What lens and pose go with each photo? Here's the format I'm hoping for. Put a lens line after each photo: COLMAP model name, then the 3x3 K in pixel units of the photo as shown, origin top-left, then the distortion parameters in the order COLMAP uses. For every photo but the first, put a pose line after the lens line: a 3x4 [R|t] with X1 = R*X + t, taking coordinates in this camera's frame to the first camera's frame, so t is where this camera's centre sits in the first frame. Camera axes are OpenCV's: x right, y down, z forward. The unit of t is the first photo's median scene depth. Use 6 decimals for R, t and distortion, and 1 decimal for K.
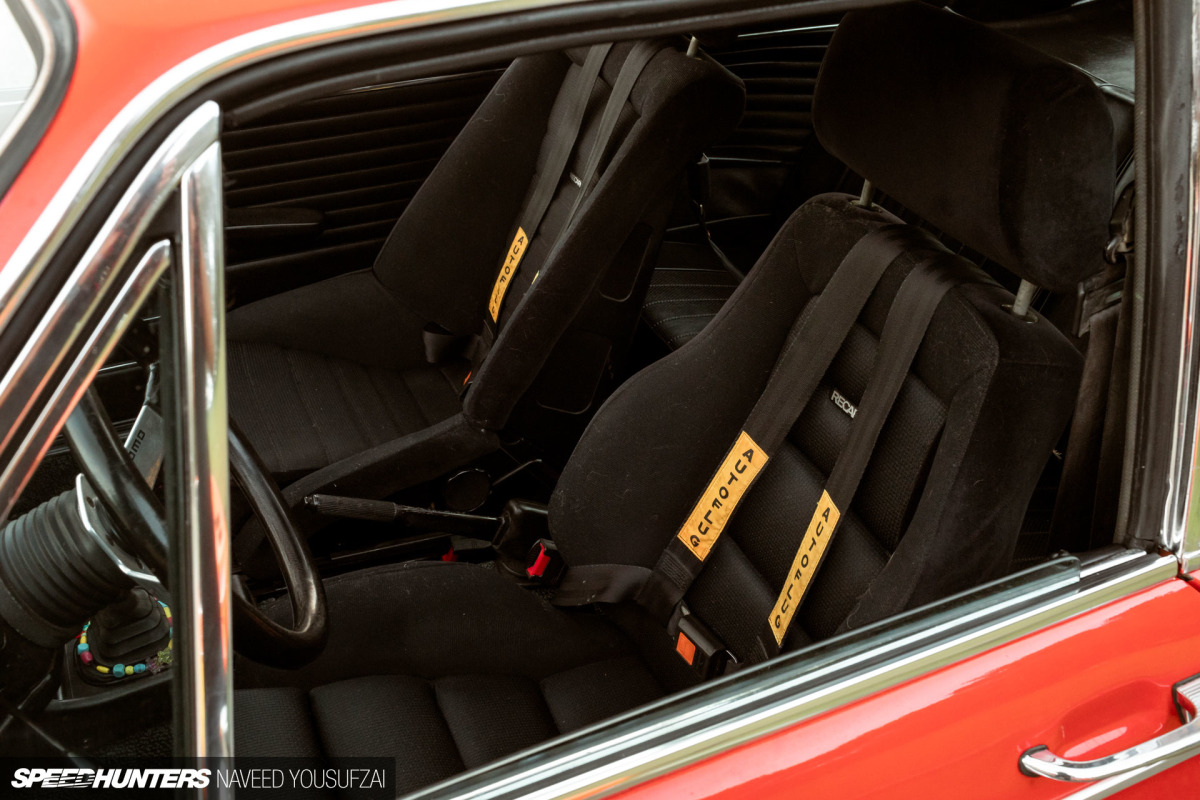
lens RADIAL K [[1141.2, 0, 596.7], [0, 1141.2, 412.6], [0, 0, 1]] dist [-0.002857, 0.014559]
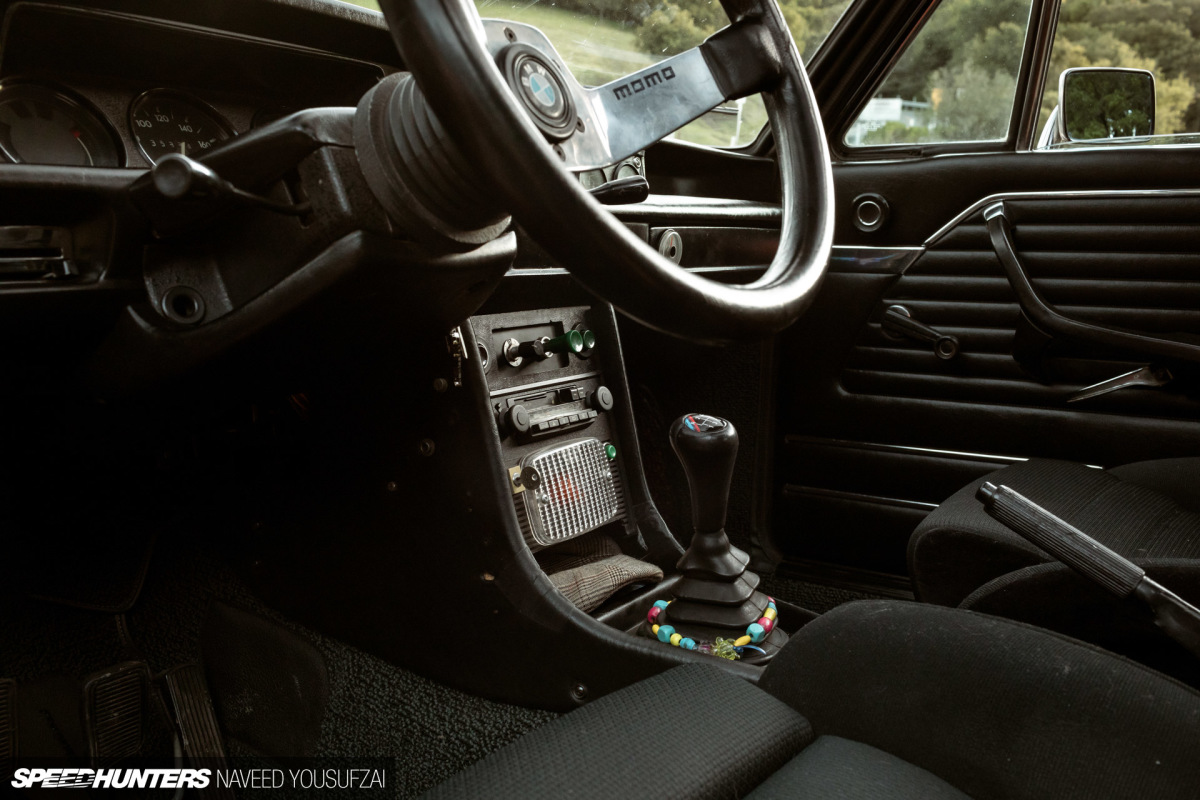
lens RADIAL K [[1141.2, 0, 596.7], [0, 1141.2, 412.6], [0, 0, 1]] dist [-0.002857, 0.014559]
pose [[0.516835, 0.112494, -0.848662, 0.151930], [-0.491004, 0.851022, -0.186215, 0.268076], [0.701282, 0.512939, 0.495073, 0.557482]]
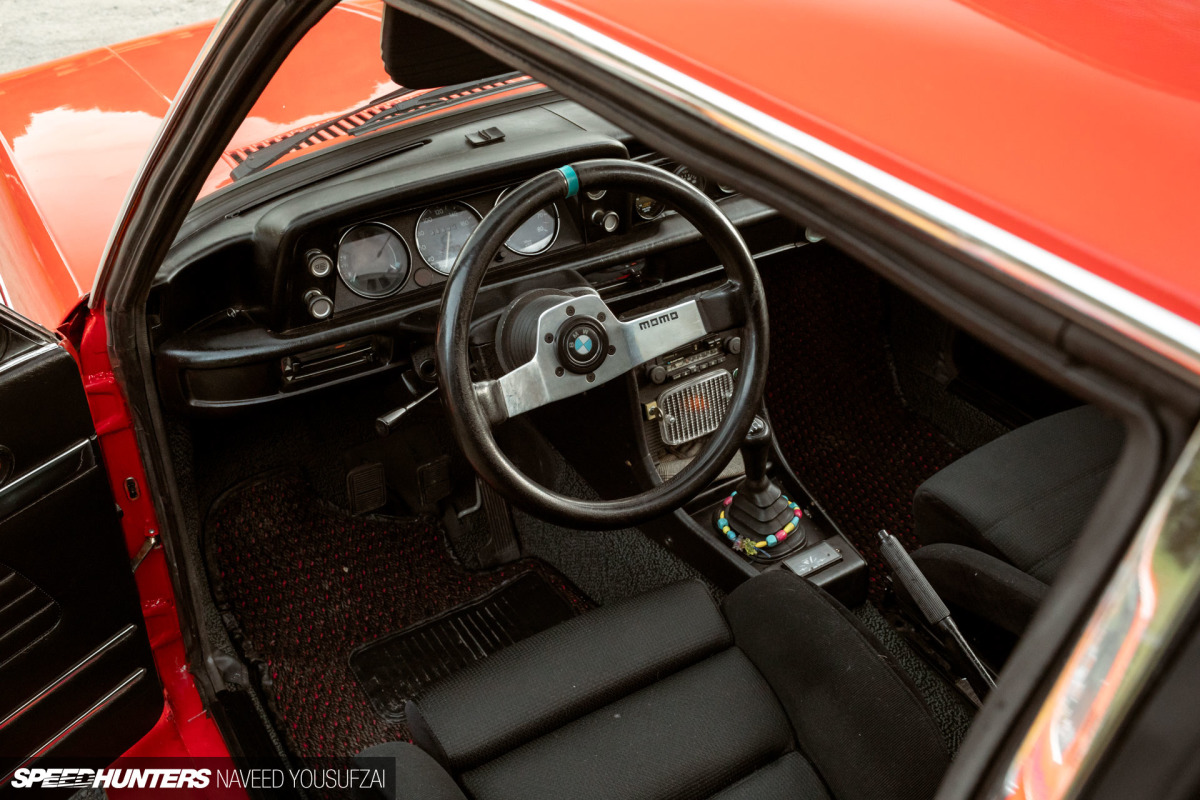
lens RADIAL K [[1141.2, 0, 596.7], [0, 1141.2, 412.6], [0, 0, 1]] dist [-0.002857, 0.014559]
pose [[0.125852, 0.557347, -0.820686, 0.472814], [-0.566351, 0.719570, 0.401827, -0.258813], [0.814498, 0.414226, 0.406214, 0.379586]]
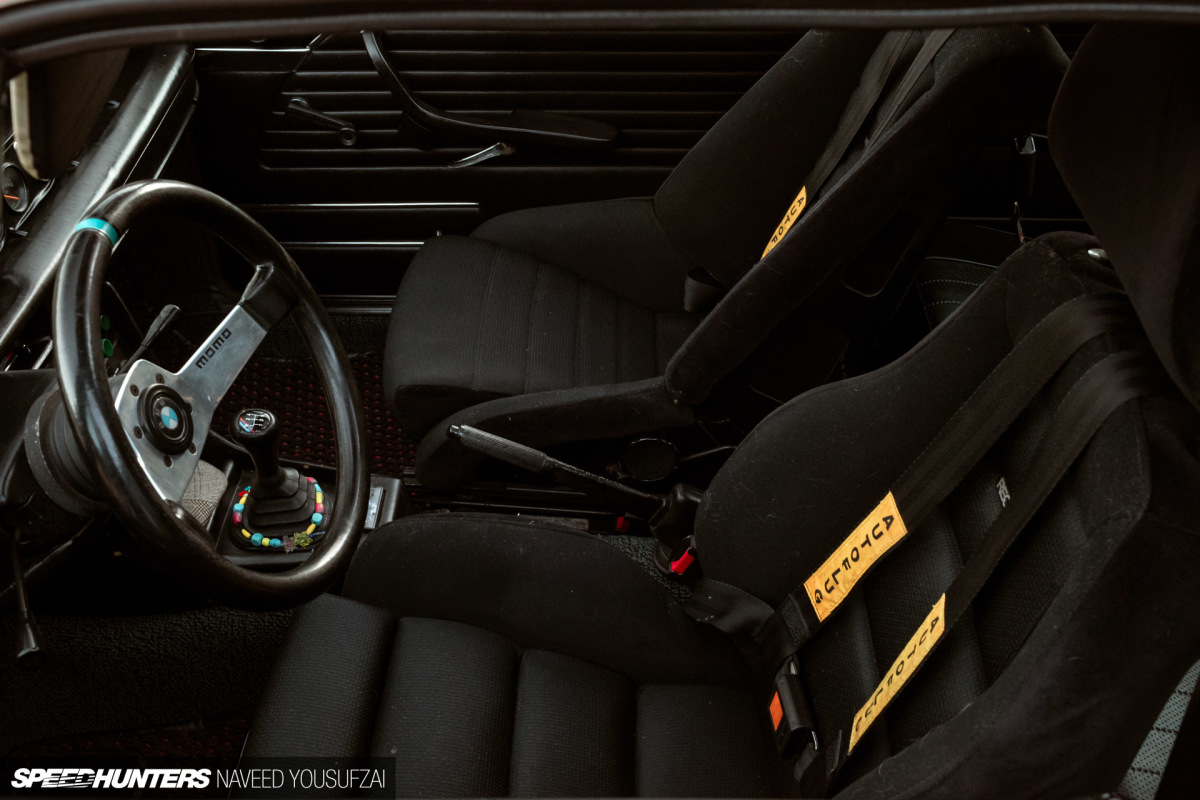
lens RADIAL K [[1176.8, 0, 600.0], [0, 1176.8, 400.0], [0, 0, 1]] dist [-0.001530, 0.007040]
pose [[0.902157, 0.256744, -0.346693, 0.205153], [-0.234571, 0.966383, 0.105262, -0.083772], [0.362064, -0.013639, 0.932054, 0.120375]]
